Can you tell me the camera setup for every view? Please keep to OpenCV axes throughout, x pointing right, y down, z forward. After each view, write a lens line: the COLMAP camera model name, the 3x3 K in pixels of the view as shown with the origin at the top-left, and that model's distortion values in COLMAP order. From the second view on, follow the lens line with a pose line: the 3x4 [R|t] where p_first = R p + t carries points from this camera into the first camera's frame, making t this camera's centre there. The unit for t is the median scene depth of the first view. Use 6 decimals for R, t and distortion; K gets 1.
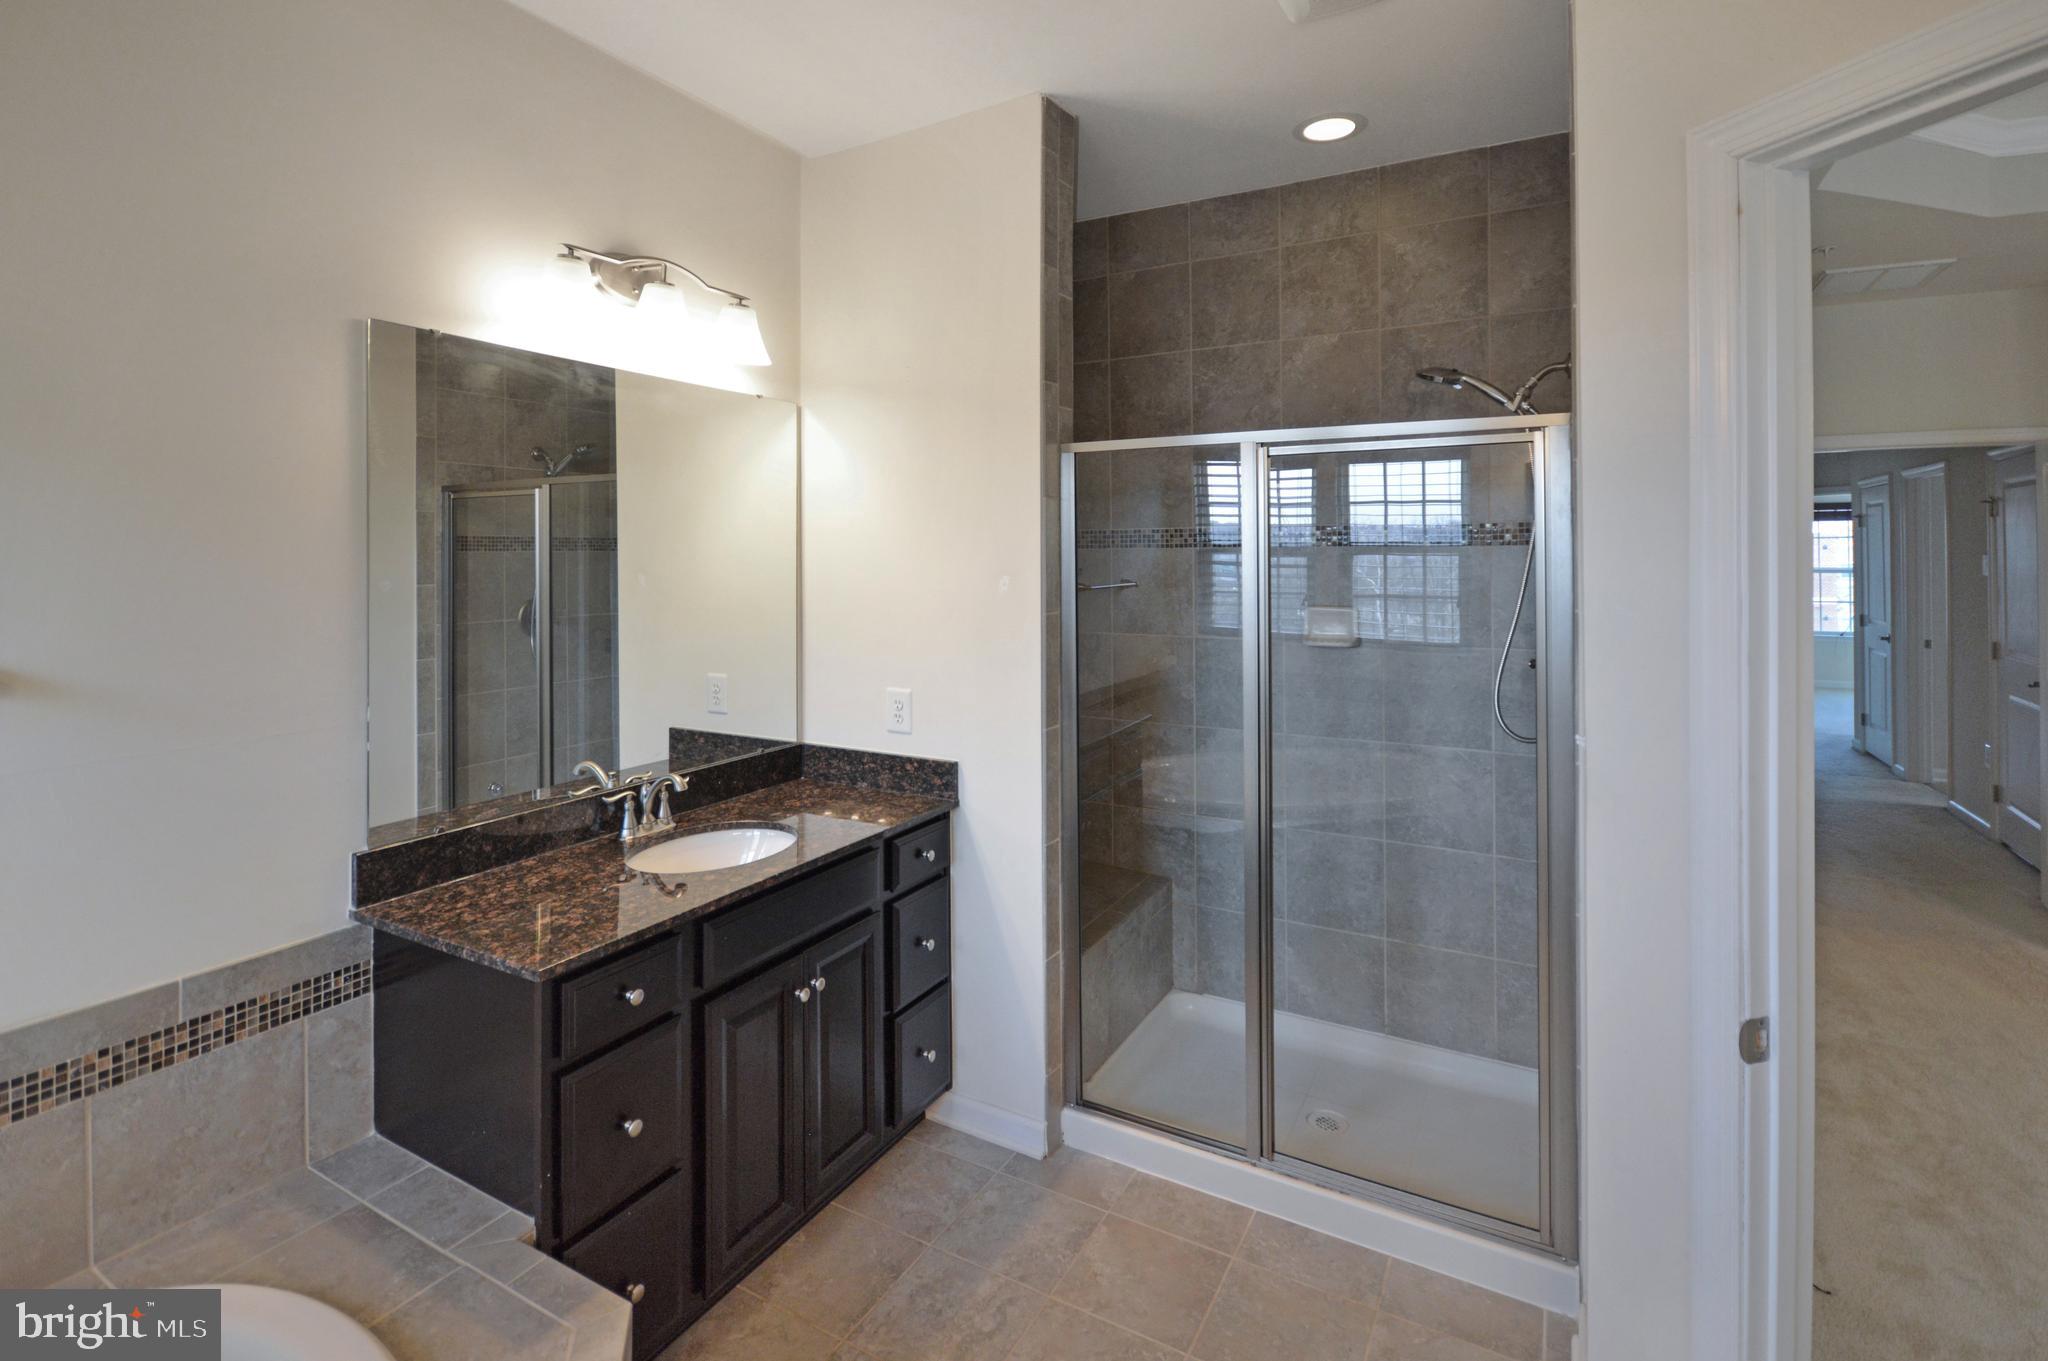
lens RADIAL K [[943.2, 0, 1026.8], [0, 943.2, 546.9], [0, 0, 1]] dist [-0.028281, -0.000252]
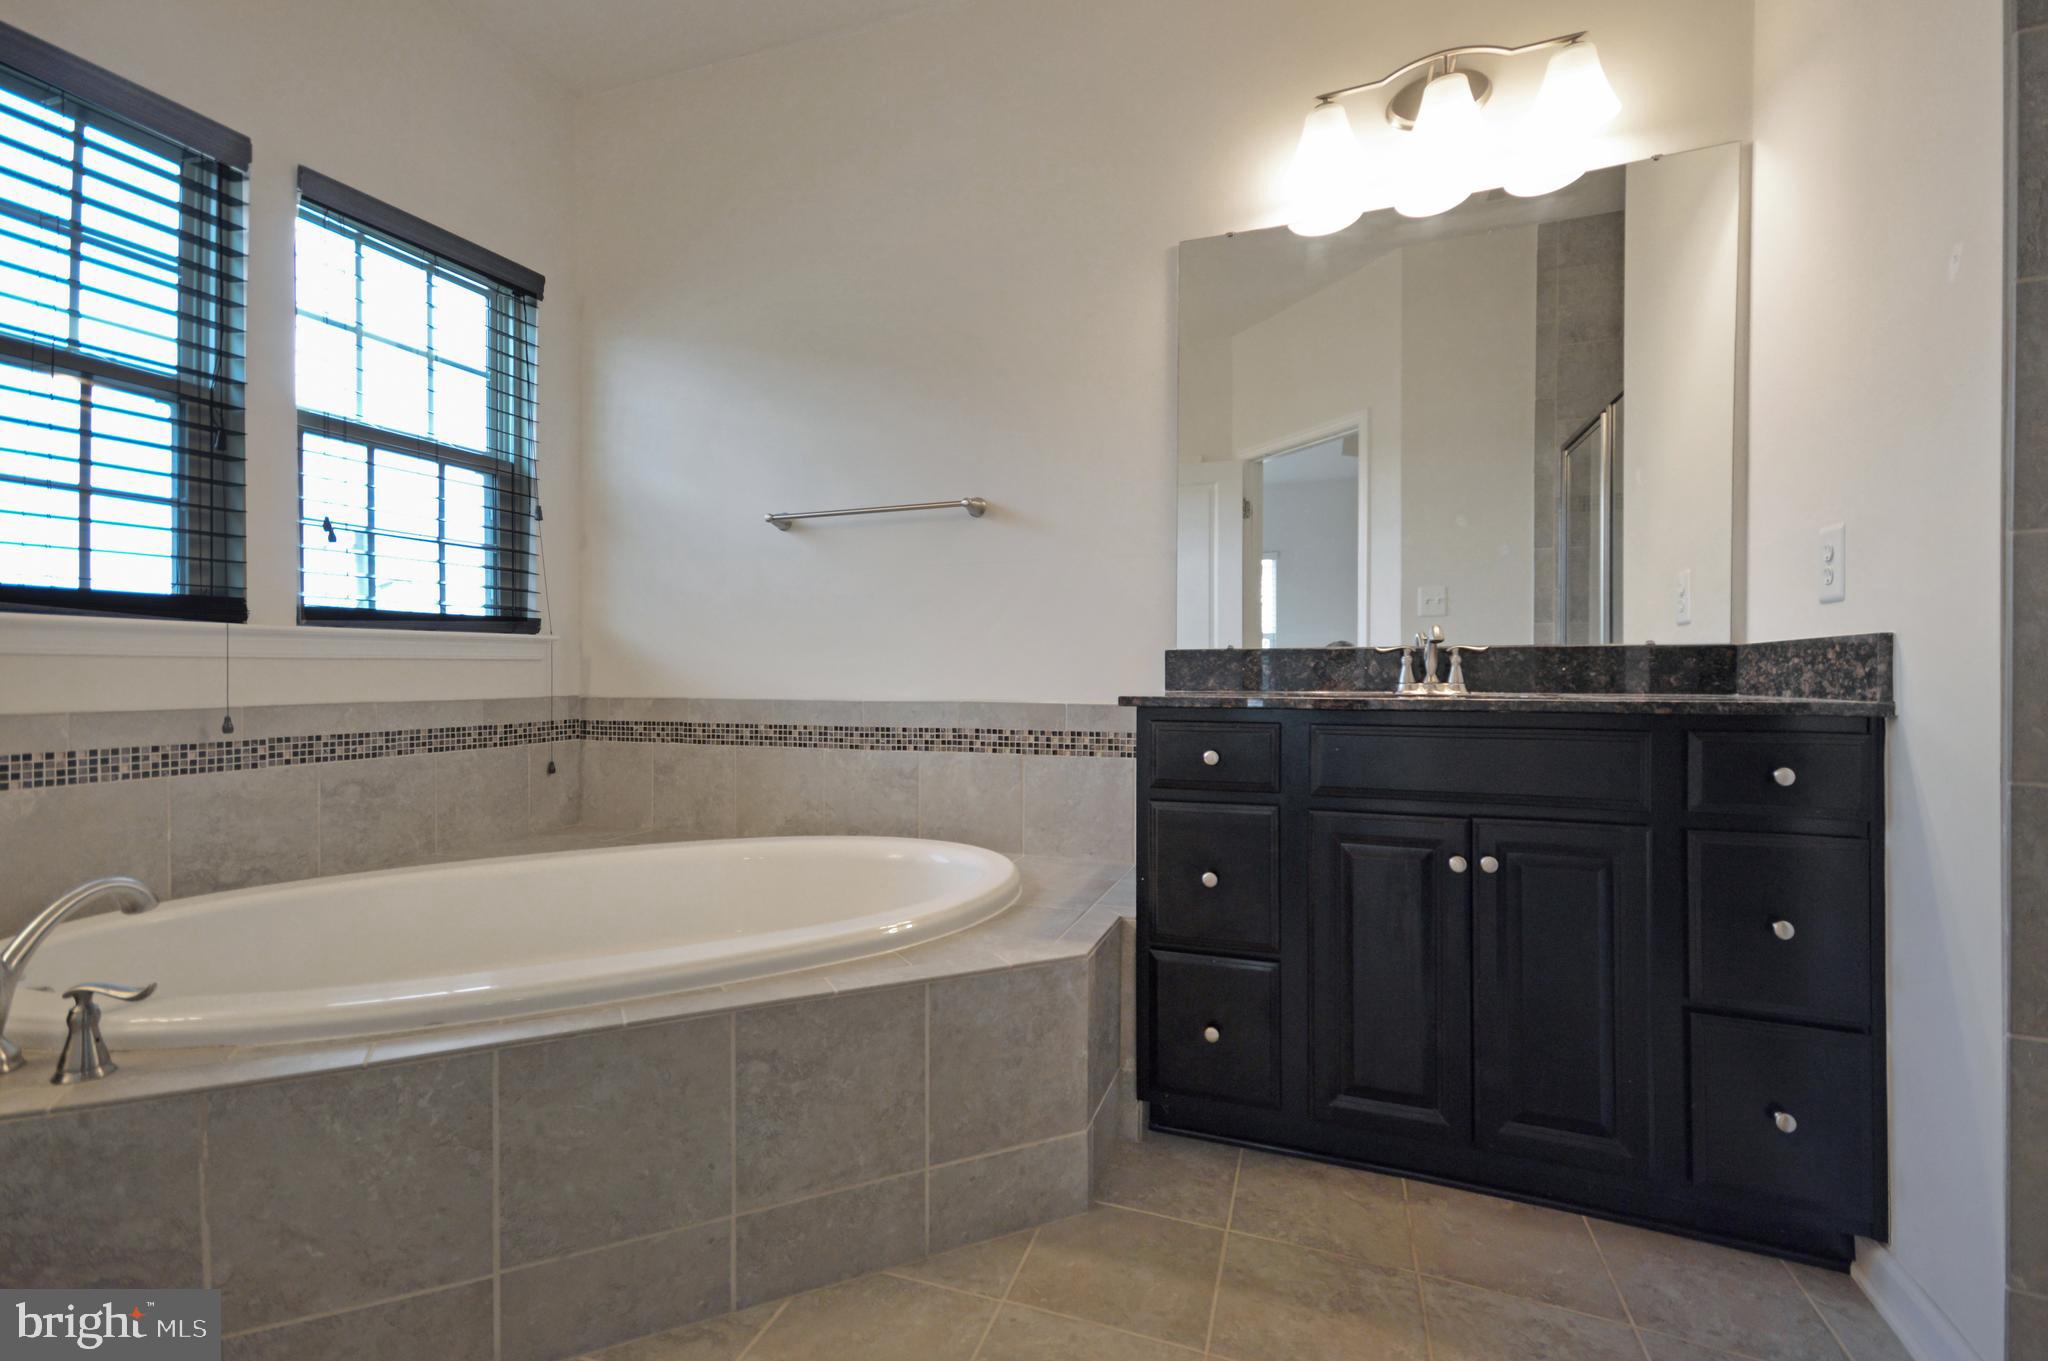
lens RADIAL K [[924.4, 0, 1024.0], [0, 924.4, 680.5], [0, 0, 1]] dist [0.029689, -0.000075]
pose [[0.157205, 0.014092, -0.987465, 0.598173], [0.002887, 0.999887, 0.014729, 0.372108], [0.987562, -0.005166, 0.157147, 0.611942]]
